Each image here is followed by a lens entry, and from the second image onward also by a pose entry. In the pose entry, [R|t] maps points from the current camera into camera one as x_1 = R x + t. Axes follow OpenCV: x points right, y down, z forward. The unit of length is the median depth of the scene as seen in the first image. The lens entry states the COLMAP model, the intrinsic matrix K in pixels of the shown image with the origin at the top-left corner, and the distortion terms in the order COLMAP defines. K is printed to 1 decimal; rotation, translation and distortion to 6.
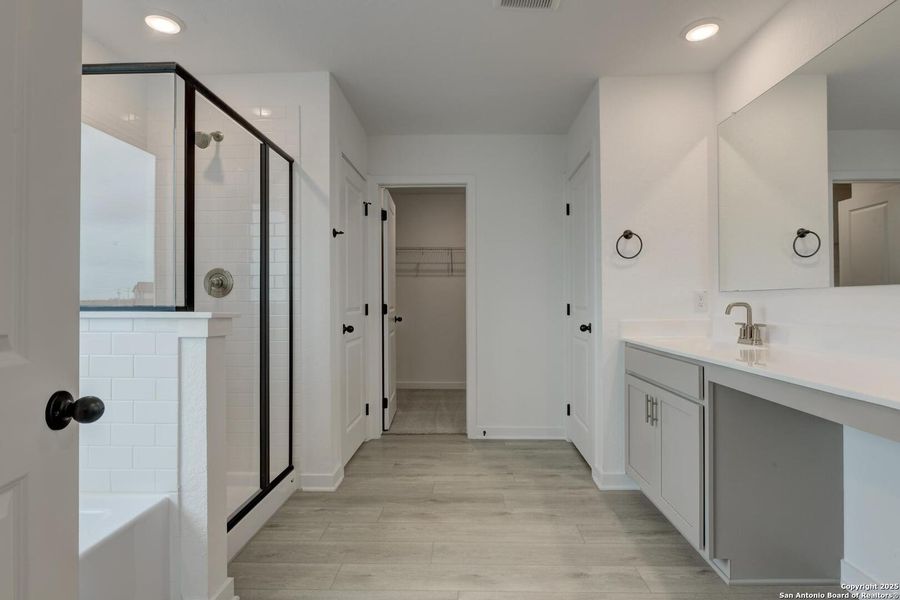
lens RADIAL K [[479.2, 0, 457.7], [0, 479.2, 299.1], [0, 0, 1]] dist [-0.003128, -0.002277]
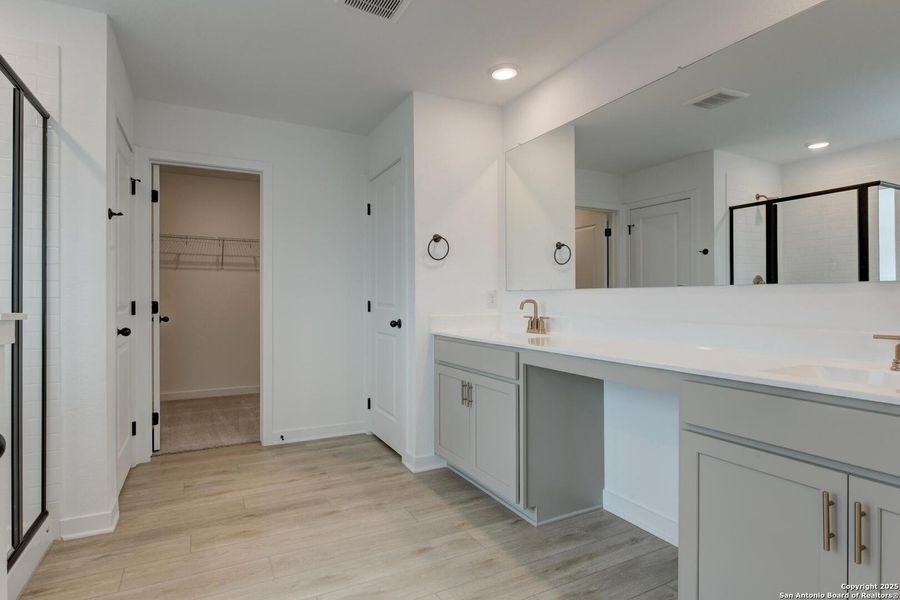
lens RADIAL K [[479.2, 0, 457.7], [0, 479.2, 299.1], [0, 0, 1]] dist [-0.003128, -0.002277]
pose [[0.874801, 0.000463, 0.484483, -0.139304], [-0.003542, 0.999979, 0.005440, -0.000605], [-0.484470, -0.006475, 0.874784, 0.008378]]
